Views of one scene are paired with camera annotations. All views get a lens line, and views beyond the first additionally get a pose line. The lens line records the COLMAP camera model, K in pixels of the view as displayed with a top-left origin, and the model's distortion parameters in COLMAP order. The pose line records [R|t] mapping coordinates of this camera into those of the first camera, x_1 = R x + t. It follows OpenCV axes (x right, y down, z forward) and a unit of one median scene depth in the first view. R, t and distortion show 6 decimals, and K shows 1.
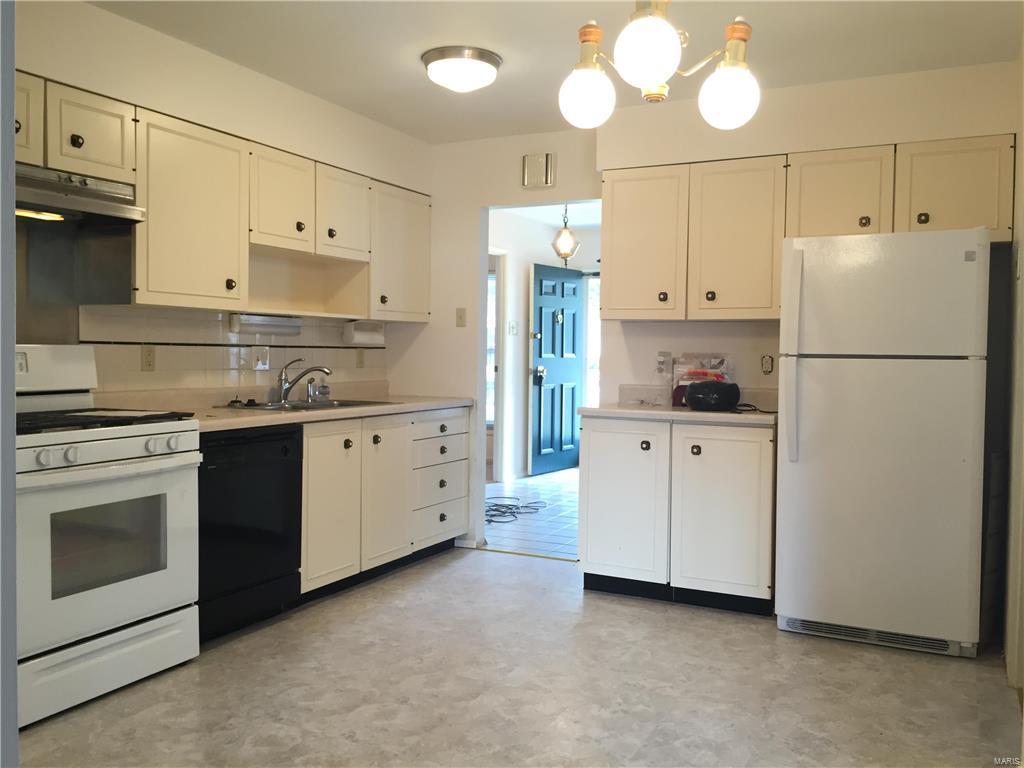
lens RADIAL K [[884.1, 0, 518.0], [0, 884.1, 386.6], [0, 0, 1]] dist [0.087965, -0.149710]
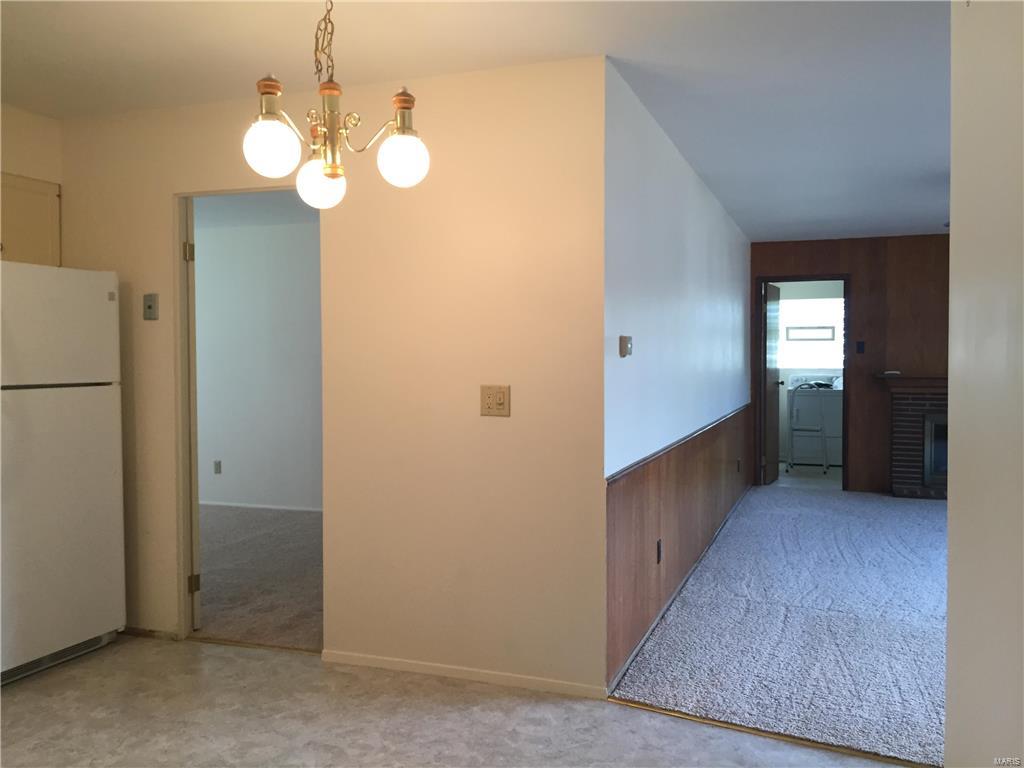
lens RADIAL K [[884.1, 0, 518.0], [0, 884.1, 386.6], [0, 0, 1]] dist [0.087965, -0.149710]
pose [[-0.118376, -0.045495, 0.991926, -0.651914], [0.039196, 0.997957, 0.050449, -0.060983], [-0.992195, 0.044852, -0.116351, 0.563679]]
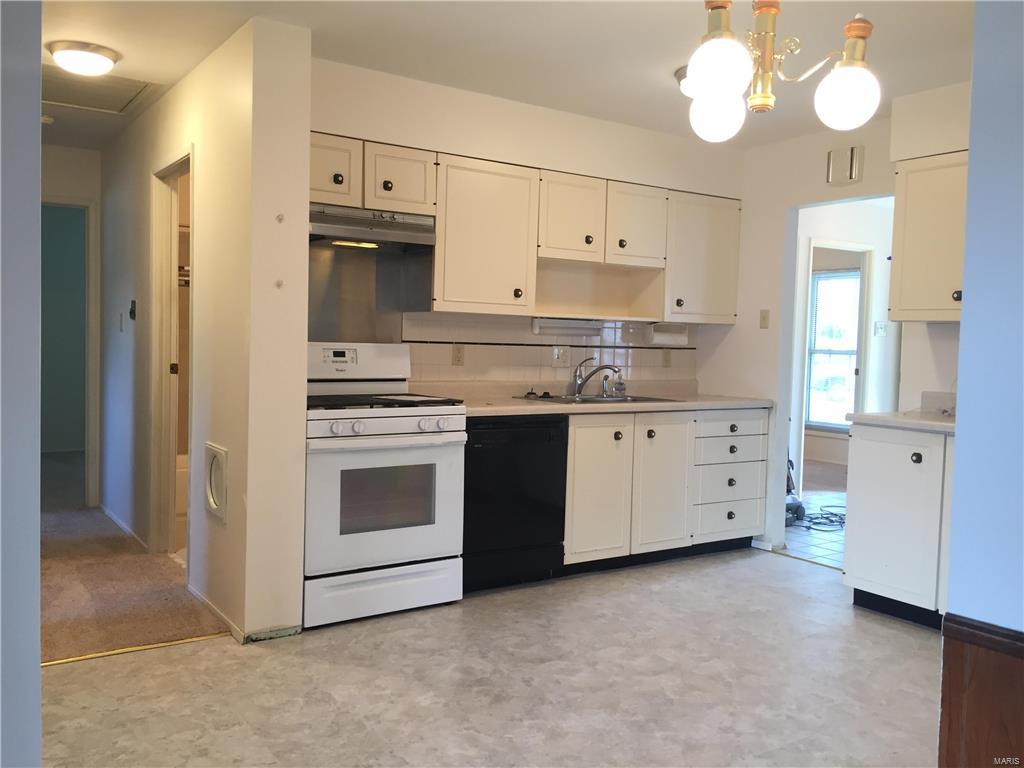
lens RADIAL K [[879.8, 0, 509.7], [0, 879.8, 385.6], [0, 0, 1]] dist [0.089634, -0.147511]
pose [[0.869319, 0.033677, -0.493103, 0.258455], [-0.033591, 0.999395, 0.009037, -0.003206], [0.493109, 0.008708, 0.869924, -0.017208]]
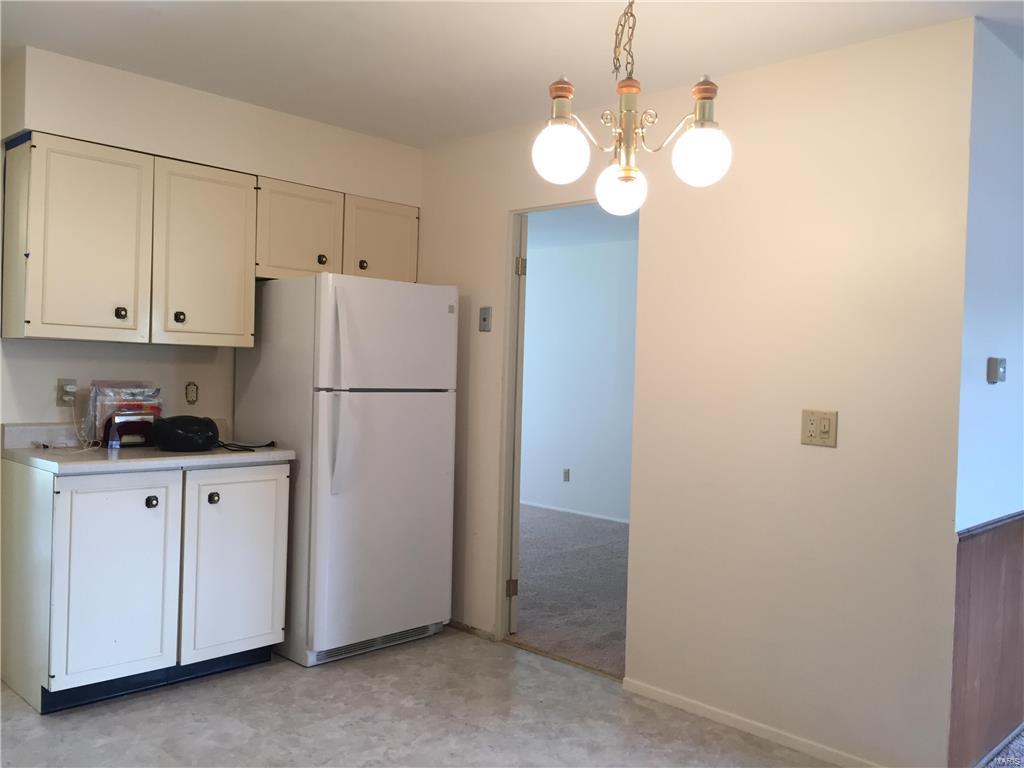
lens RADIAL K [[879.8, 0, 509.7], [0, 879.8, 385.6], [0, 0, 1]] dist [0.089634, -0.147511]
pose [[0.305687, -0.023220, 0.951849, -0.582713], [0.009617, 0.999727, 0.021300, -0.059052], [-0.952083, 0.002643, 0.305827, 0.500797]]
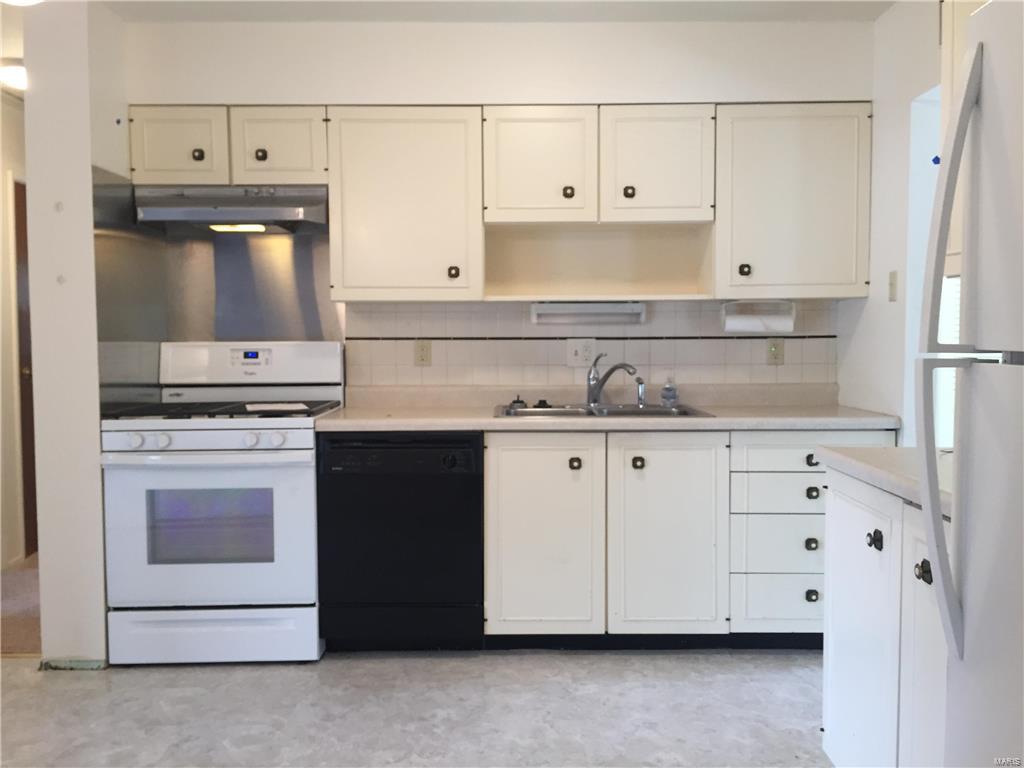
lens RADIAL K [[879.8, 0, 509.7], [0, 879.8, 385.6], [0, 0, 1]] dist [0.089634, -0.147511]
pose [[0.445021, 0.035999, -0.894796, 0.537186], [-0.024865, 0.999303, 0.027837, -0.027061], [0.895175, 0.009861, 0.445606, 0.685227]]
